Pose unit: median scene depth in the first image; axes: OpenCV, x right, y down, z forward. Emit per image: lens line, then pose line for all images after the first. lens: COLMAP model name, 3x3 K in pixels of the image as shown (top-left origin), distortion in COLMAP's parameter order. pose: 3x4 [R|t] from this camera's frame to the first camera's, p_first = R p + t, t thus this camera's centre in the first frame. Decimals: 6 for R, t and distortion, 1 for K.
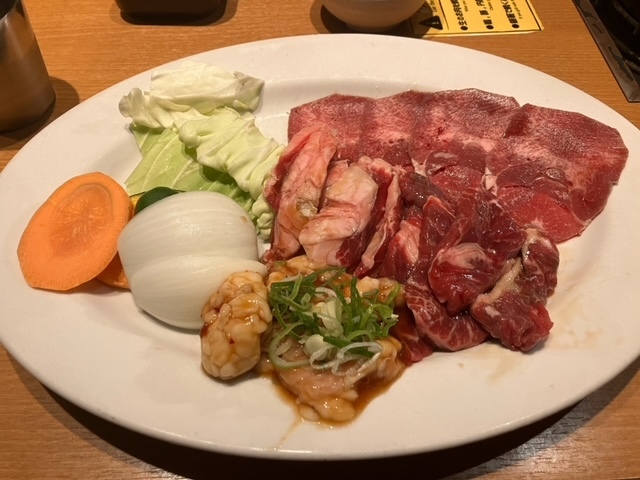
lens RADIAL K [[490.5, 0, 318.6], [0, 490.5, 239.1], [0, 0, 1]] dist [0.007629, -0.037846]
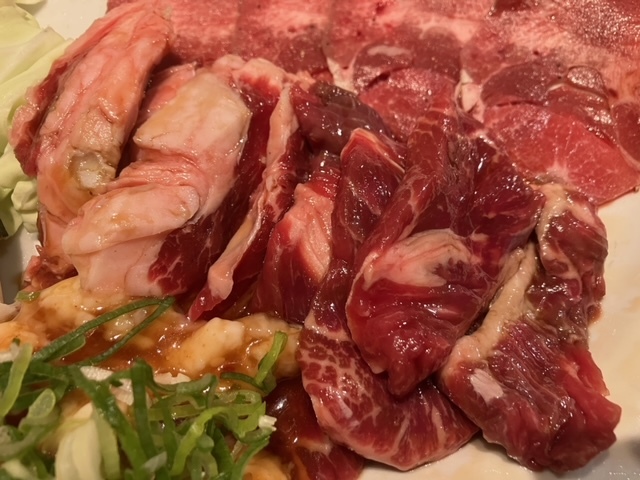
lens RADIAL K [[490.5, 0, 321.4], [0, 490.5, 233.1], [0, 0, 1]] dist [0.007629, -0.037846]
pose [[0.996402, -0.060165, 0.059687, 0.163166], [0.051989, 0.990128, 0.130165, -0.052412], [-0.066929, -0.126594, 0.989694, 0.516344]]
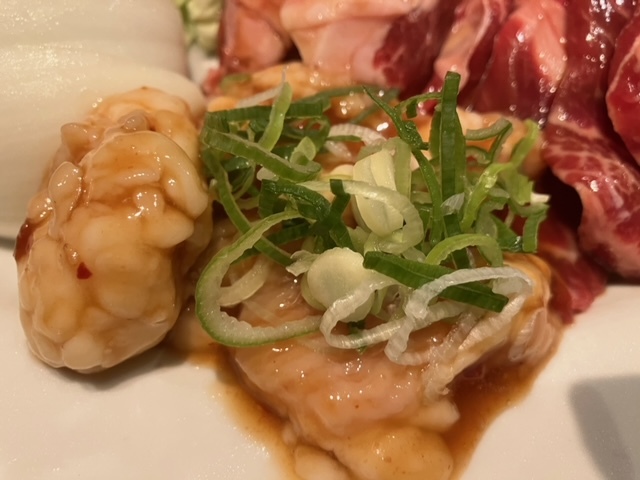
lens RADIAL K [[490.5, 0, 317.6], [0, 490.5, 244.7], [0, 0, 1]] dist [0.007629, -0.037846]
pose [[0.999506, -0.014908, 0.027670, -0.023327], [0.009986, 0.985364, 0.170173, 0.110180], [-0.029801, -0.169813, 0.985026, 0.545542]]
